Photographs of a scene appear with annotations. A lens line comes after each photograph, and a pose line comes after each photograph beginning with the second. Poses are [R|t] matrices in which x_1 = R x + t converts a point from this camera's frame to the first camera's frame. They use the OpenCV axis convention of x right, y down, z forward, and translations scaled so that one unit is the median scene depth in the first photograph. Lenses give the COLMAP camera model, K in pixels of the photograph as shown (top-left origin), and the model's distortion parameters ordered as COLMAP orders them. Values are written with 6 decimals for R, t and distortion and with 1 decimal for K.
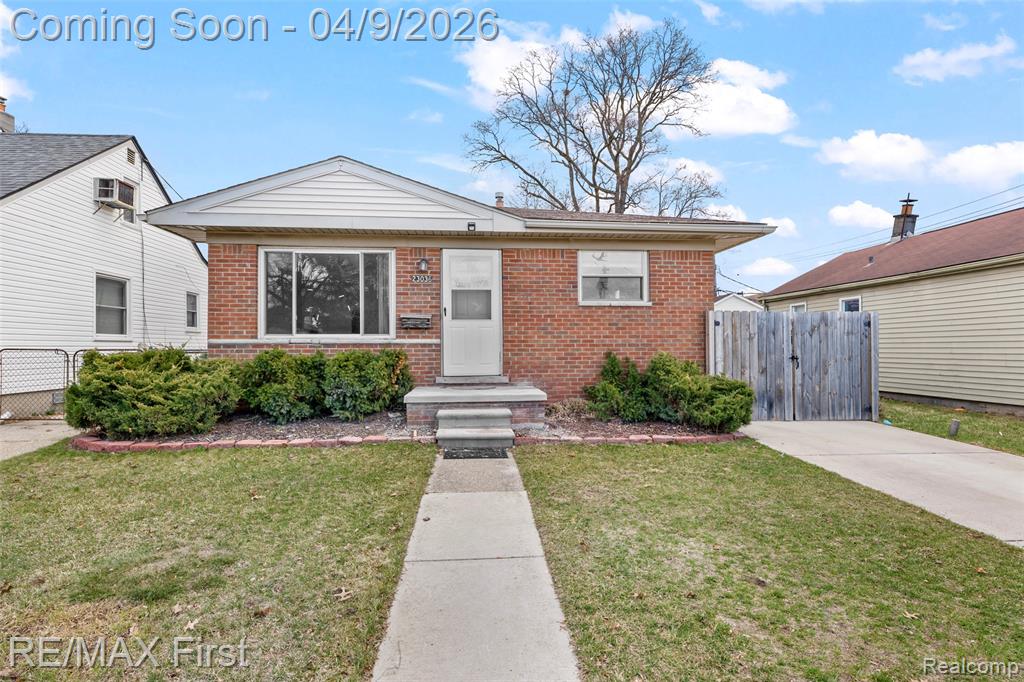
lens RADIAL K [[505.1, 0, 512.0], [0, 505.1, 341.0], [0, 0, 1]] dist [-0.000657, -0.000337]
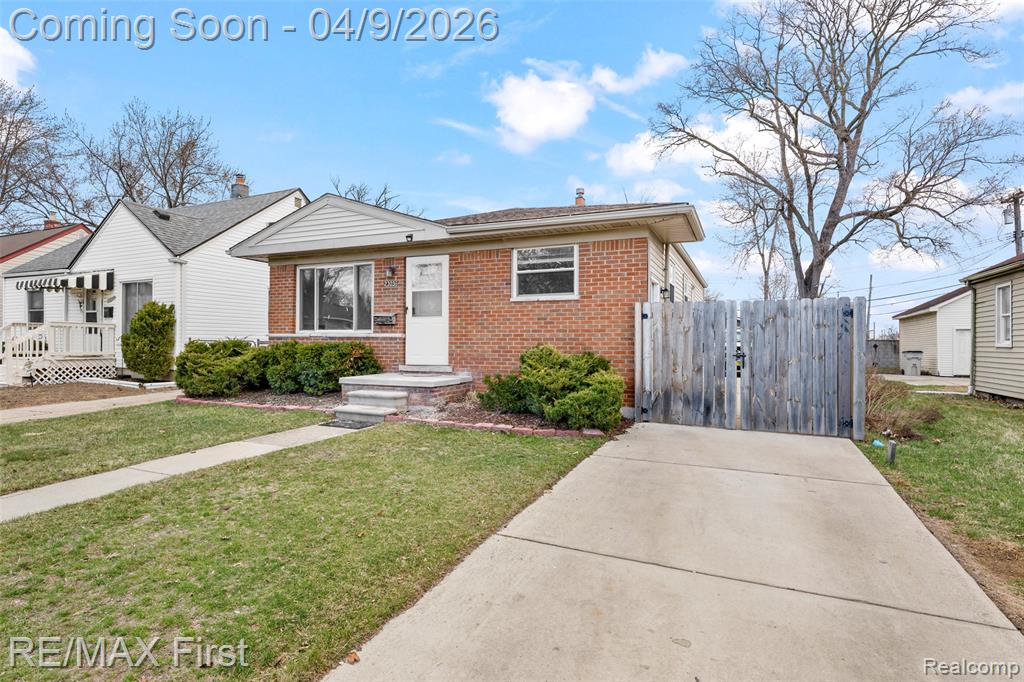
lens RADIAL K [[520.7, 0, 512.0], [0, 520.7, 341.0], [0, 0, 1]] dist [0.004418, 0.000594]
pose [[0.871011, 0.005571, -0.491232, 0.668437], [-0.002142, 0.999969, 0.007542, 0.003901], [0.491259, -0.005517, 0.870996, 0.054892]]
